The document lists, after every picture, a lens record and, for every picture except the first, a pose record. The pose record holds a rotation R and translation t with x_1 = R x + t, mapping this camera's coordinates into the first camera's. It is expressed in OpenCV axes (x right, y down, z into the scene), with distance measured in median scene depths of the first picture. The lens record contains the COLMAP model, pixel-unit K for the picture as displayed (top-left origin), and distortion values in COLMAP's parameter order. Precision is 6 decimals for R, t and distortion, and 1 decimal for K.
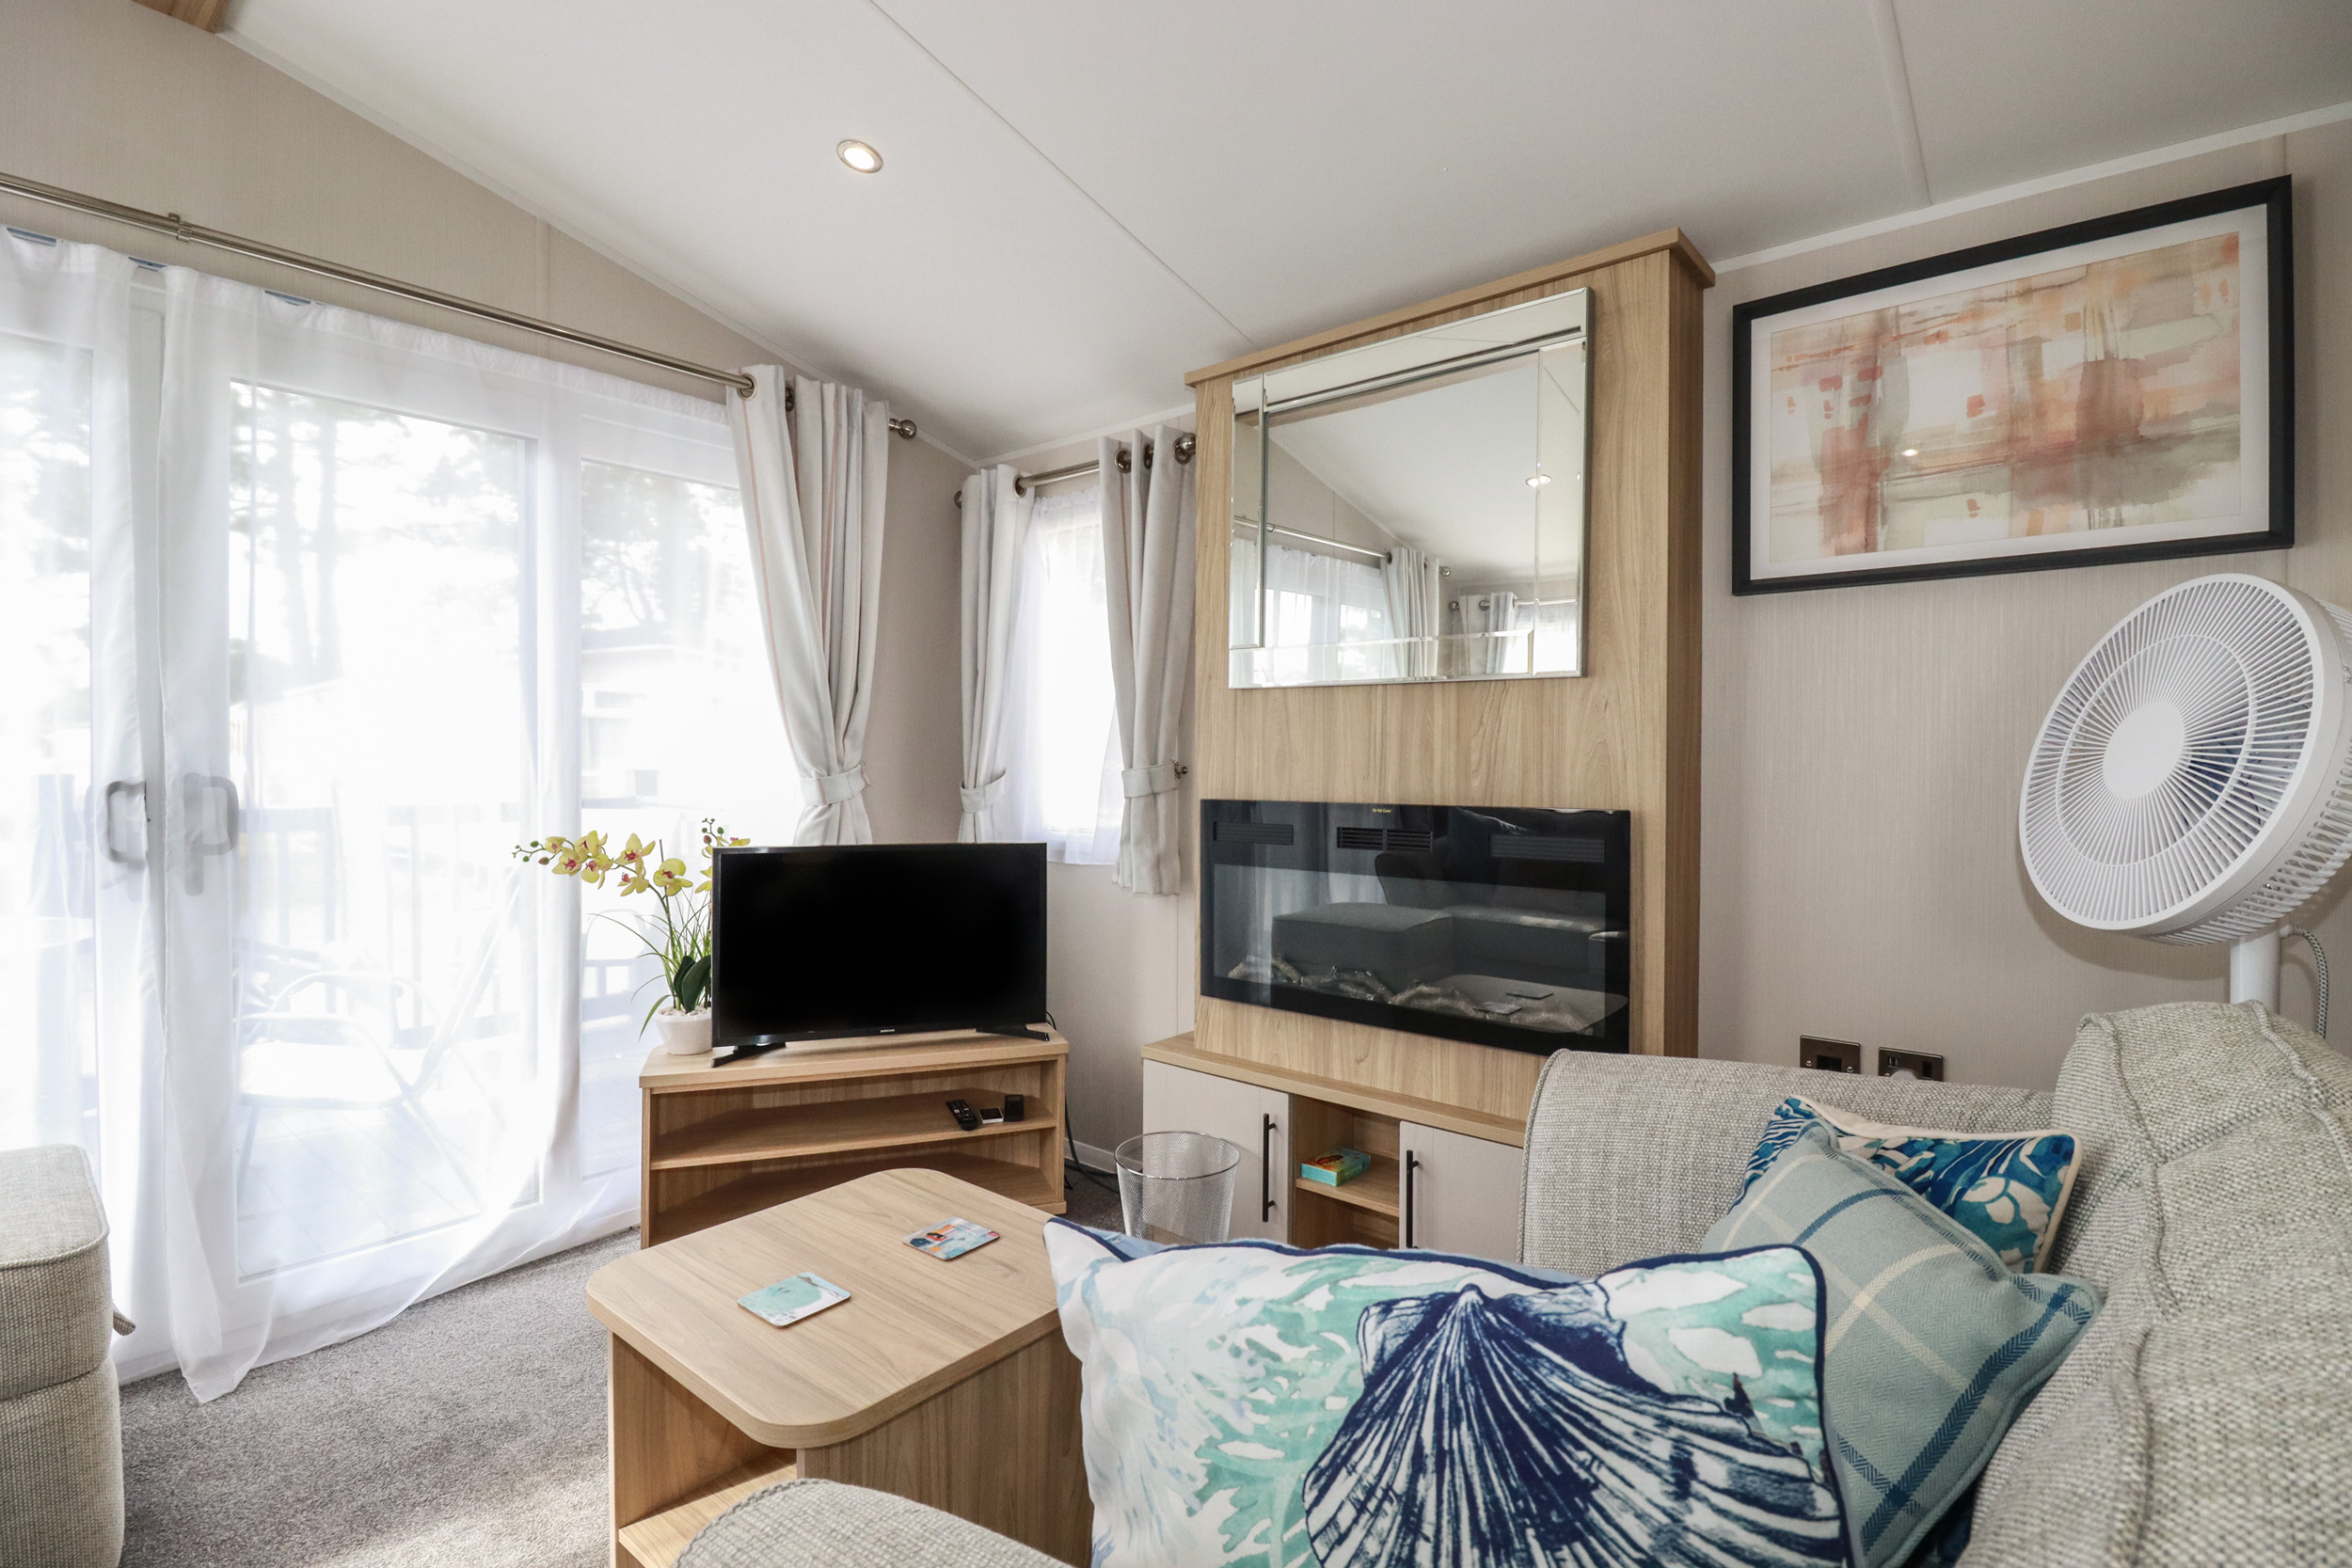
lens RADIAL K [[1082.7, 0, 1172.3], [0, 1082.7, 775.6], [0, 0, 1]] dist [-0.003274, -0.010372]
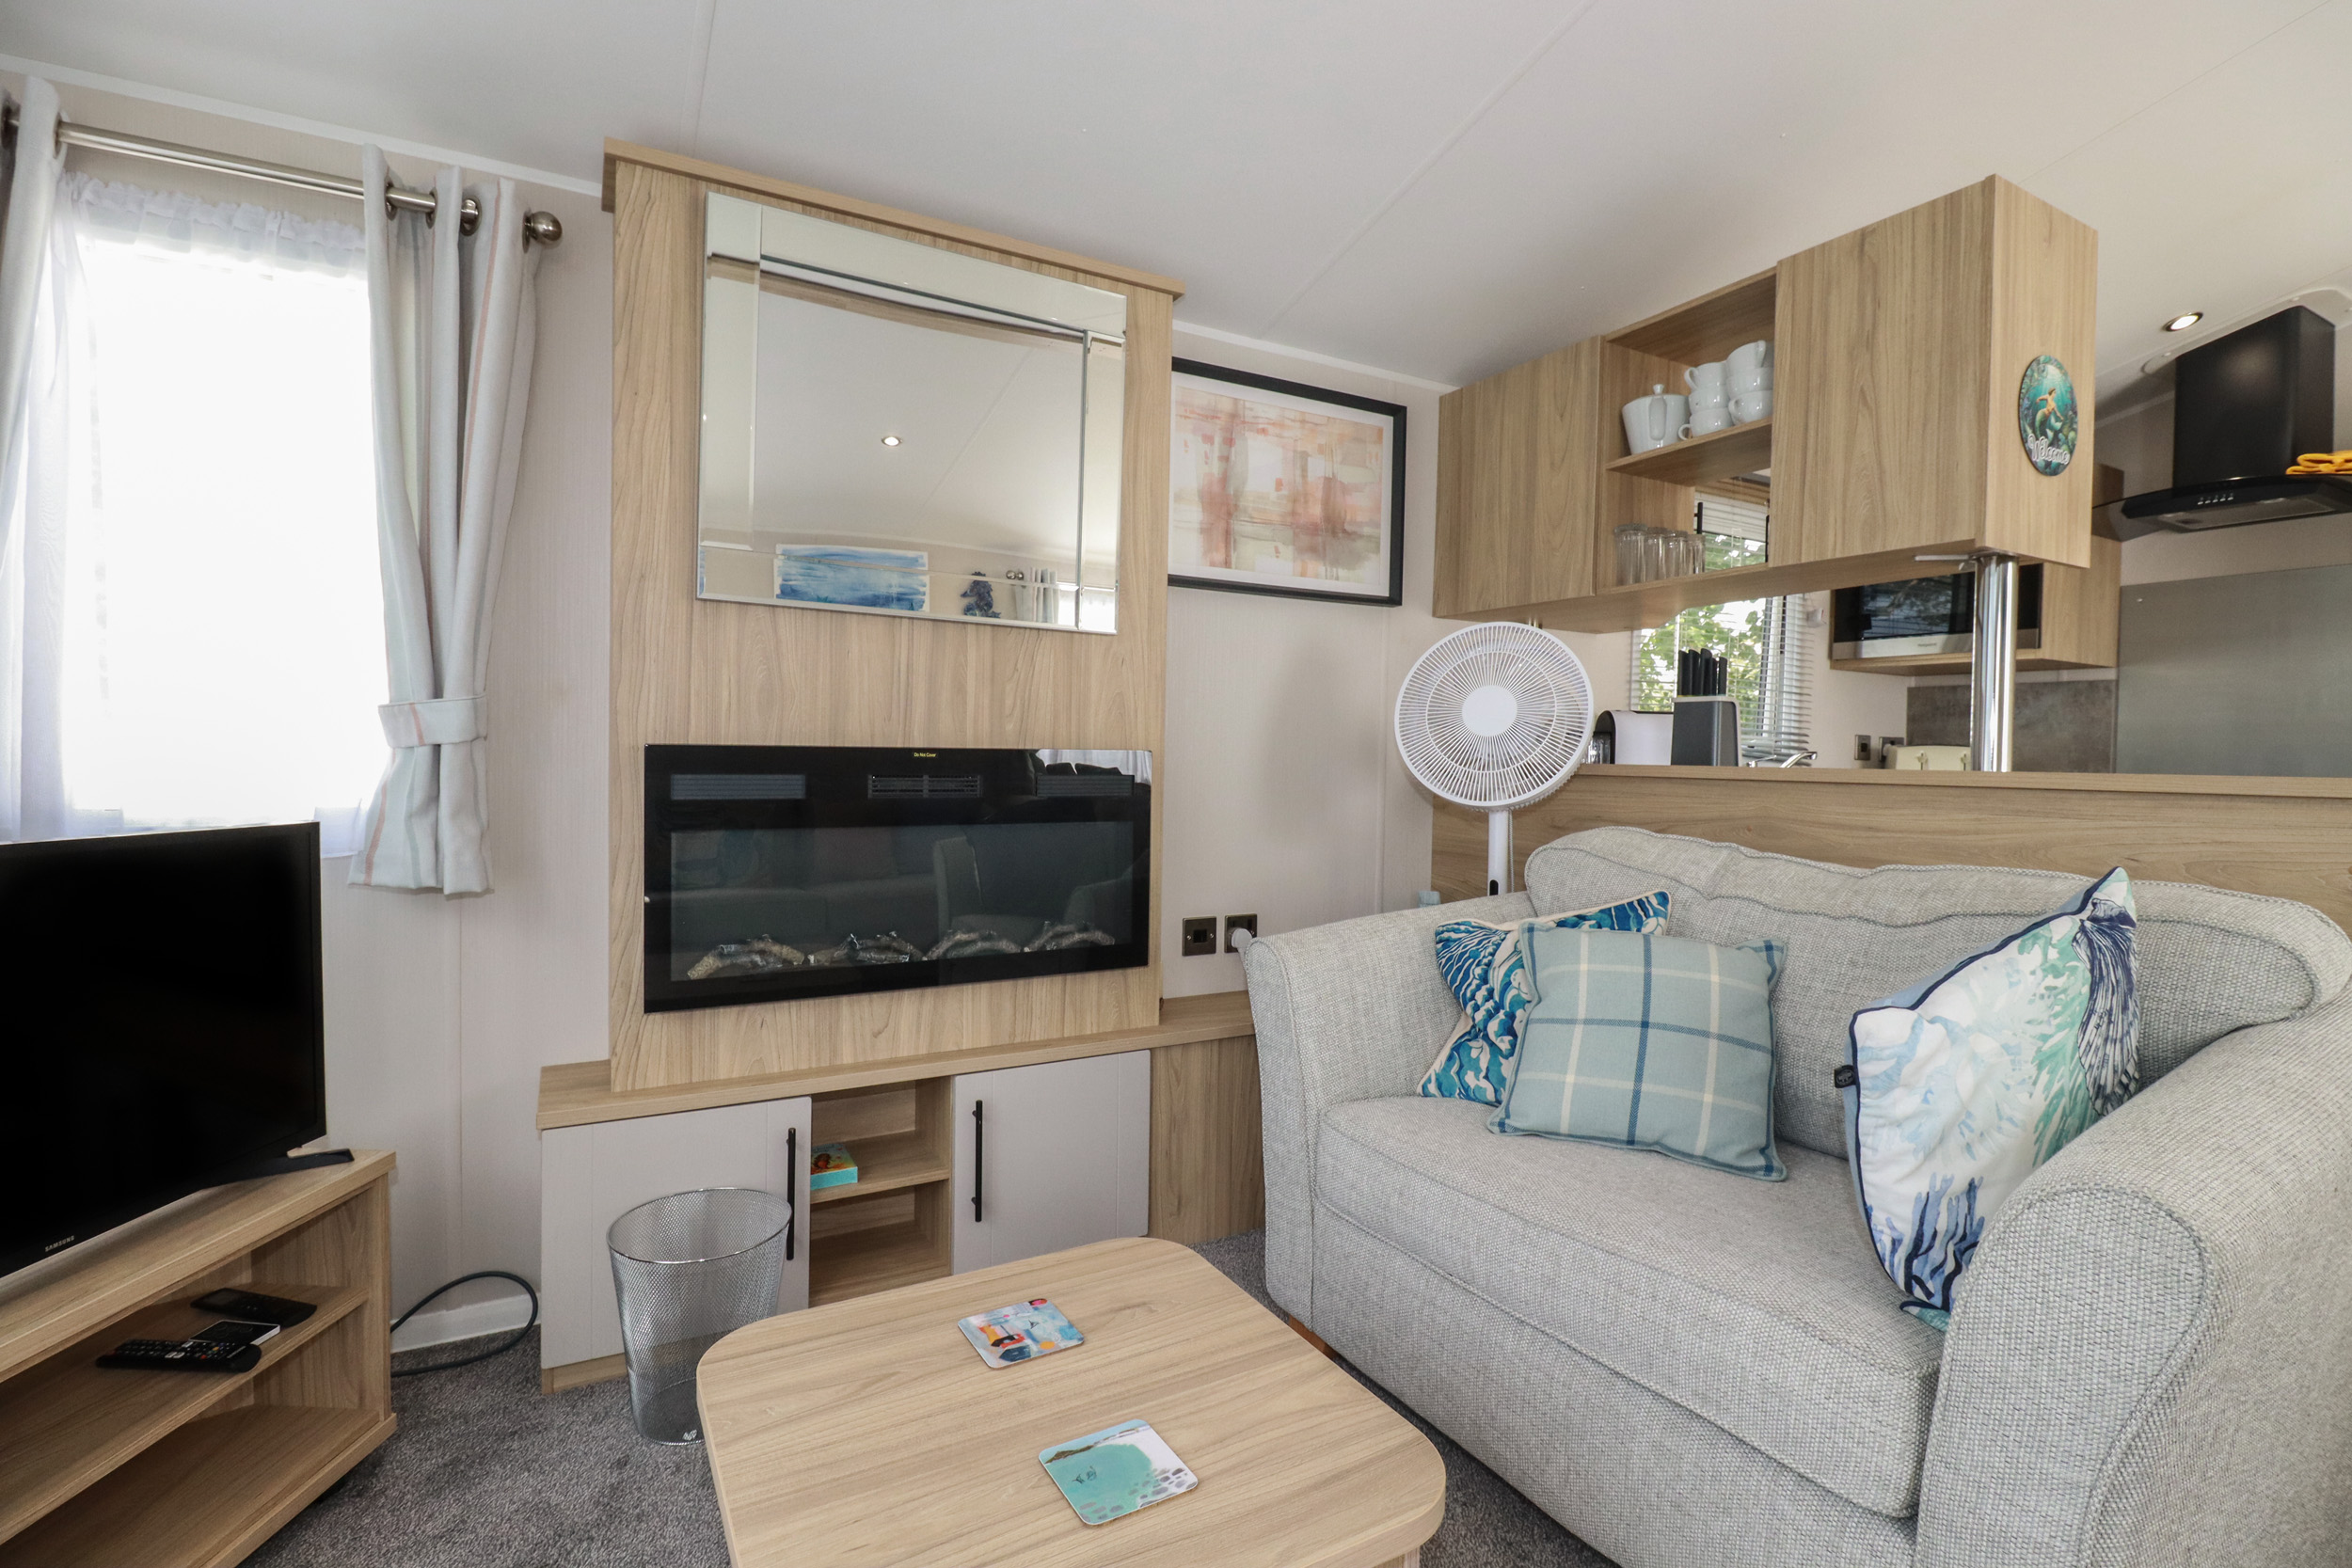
lens RADIAL K [[1082.7, 0, 1172.3], [0, 1082.7, 775.6], [0, 0, 1]] dist [-0.003274, -0.010372]
pose [[0.358076, -0.019338, 0.933492, -0.663782], [-0.004507, 0.999738, 0.022439, 0.031271], [-0.933681, -0.012242, 0.357895, 0.517343]]
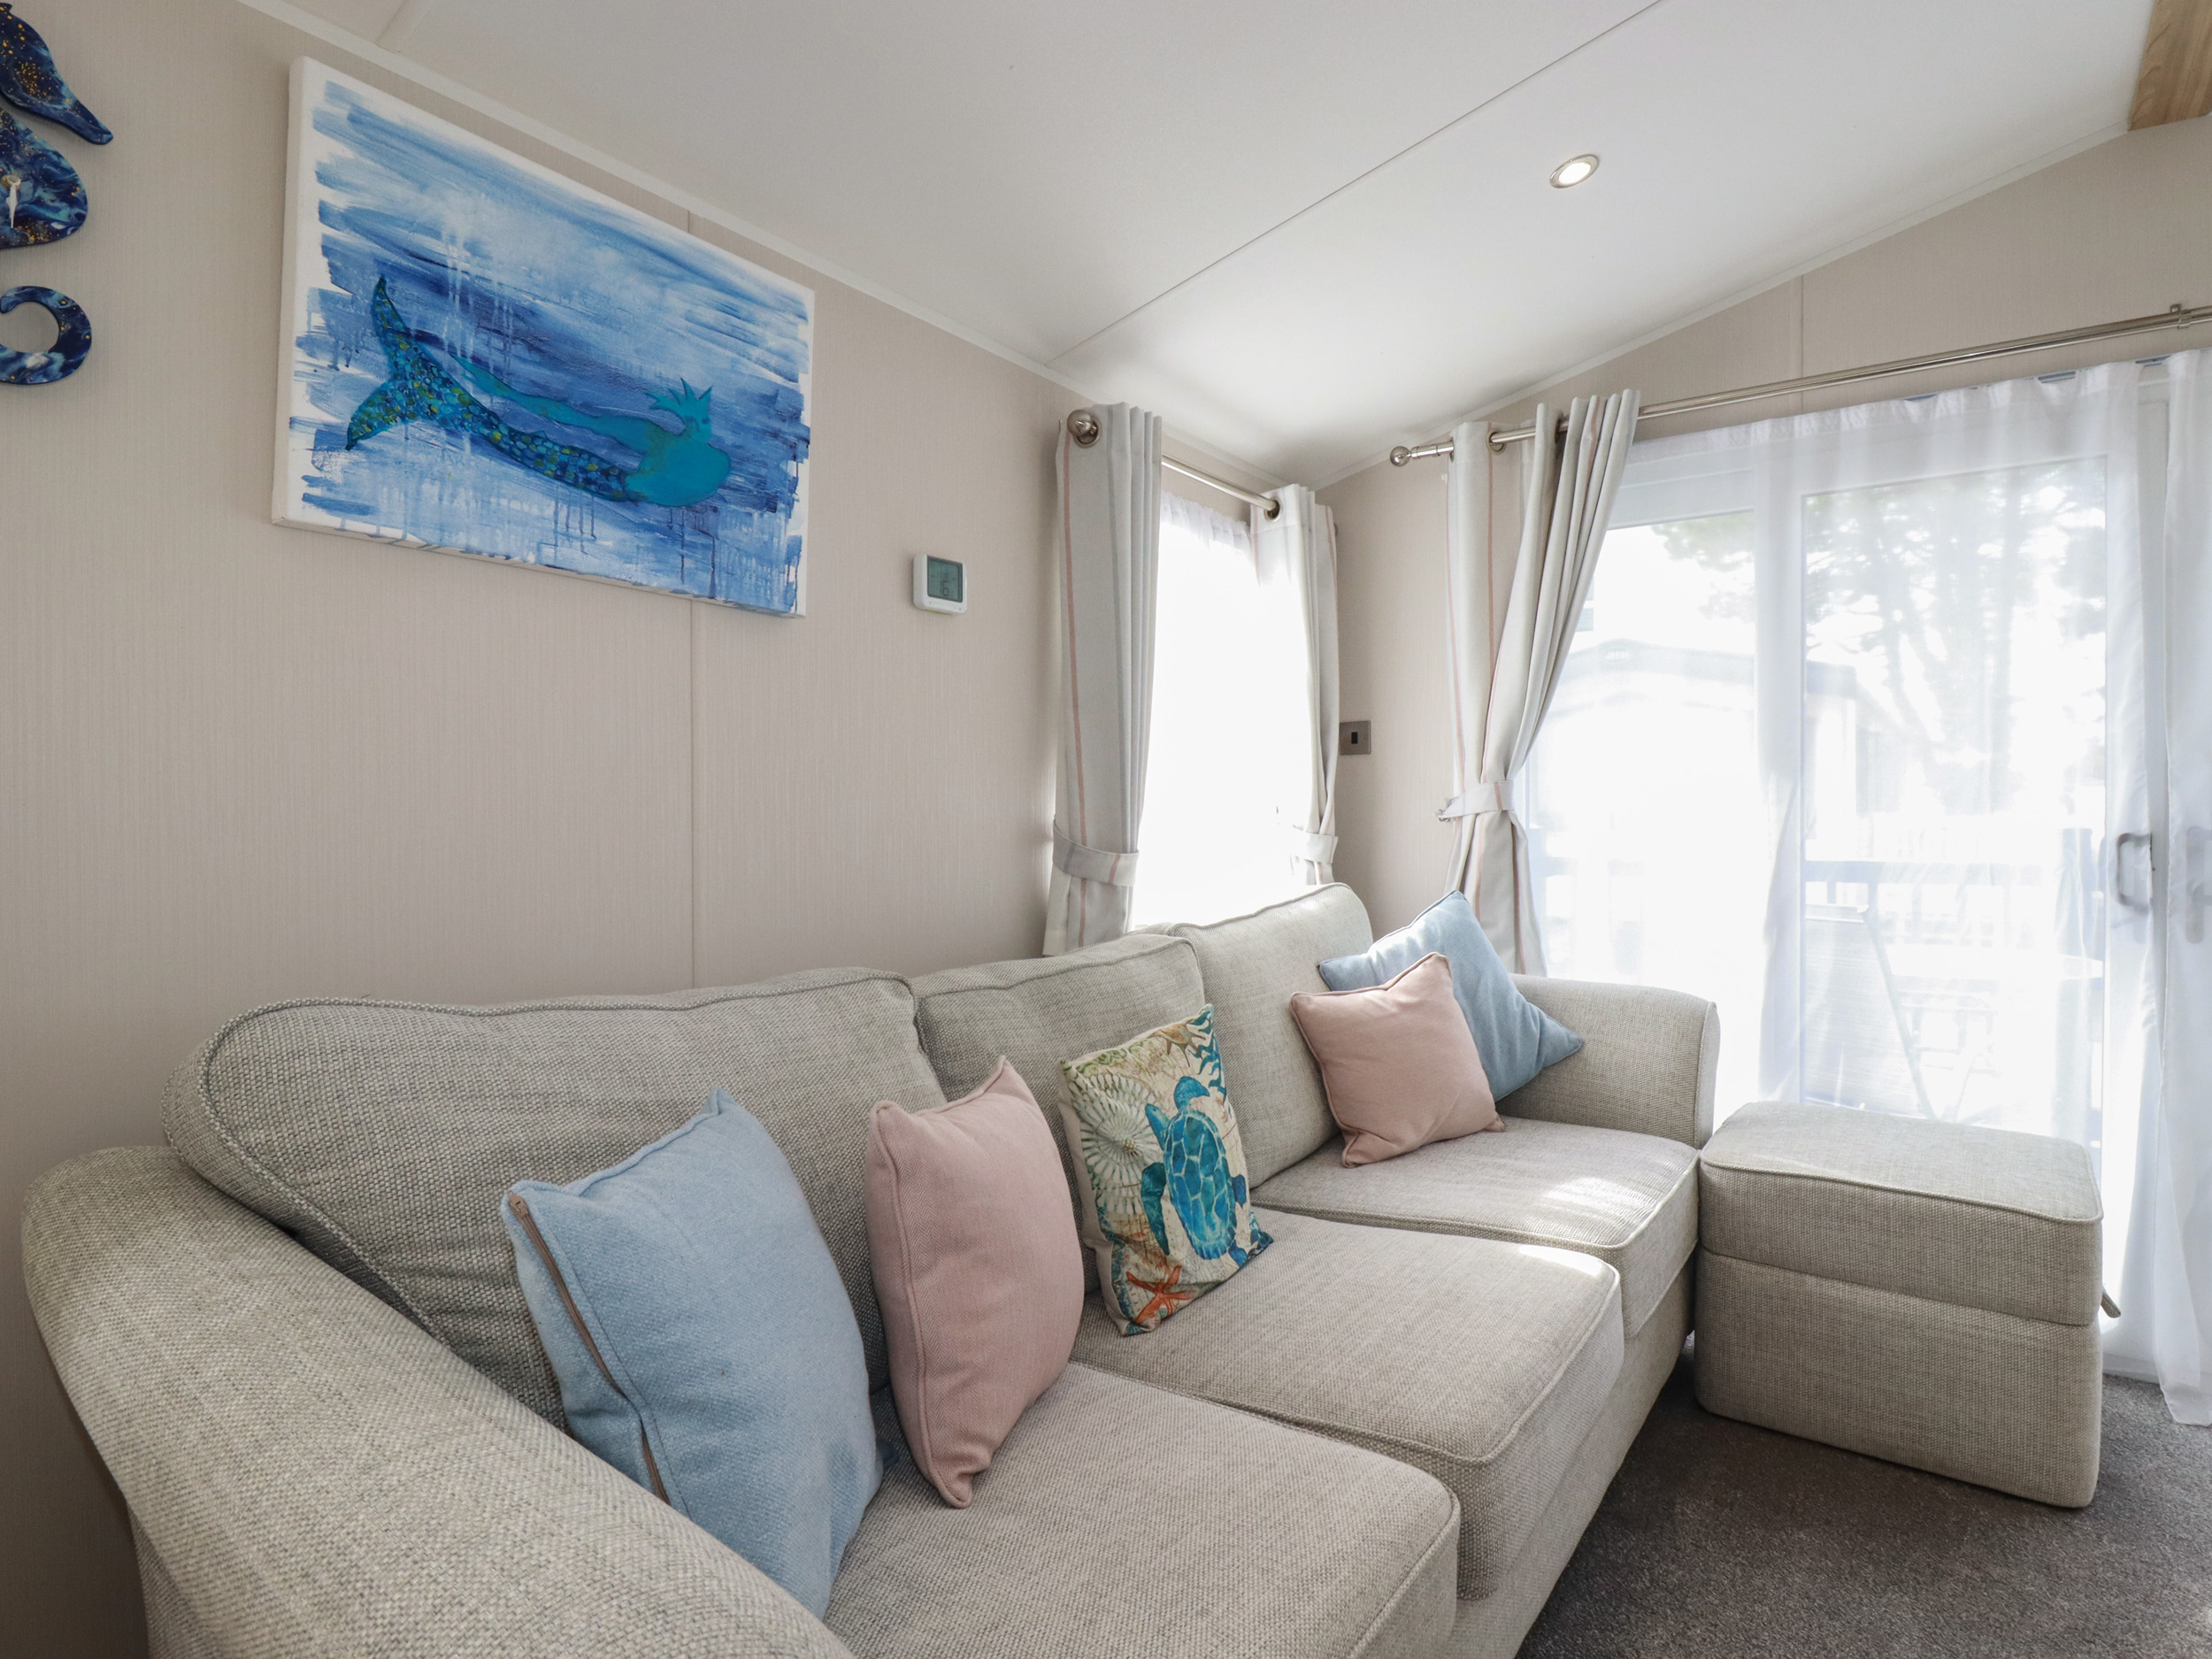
lens RADIAL K [[1172.2, 0, 1104.2], [0, 1172.2, 827.2], [0, 0, 1]] dist [0.001071, -0.015275]
pose [[0.065378, 0.007120, -0.997835, 0.152623], [-0.014131, 0.999881, 0.006209, 0.006356], [0.997761, 0.013694, 0.065471, -0.143903]]
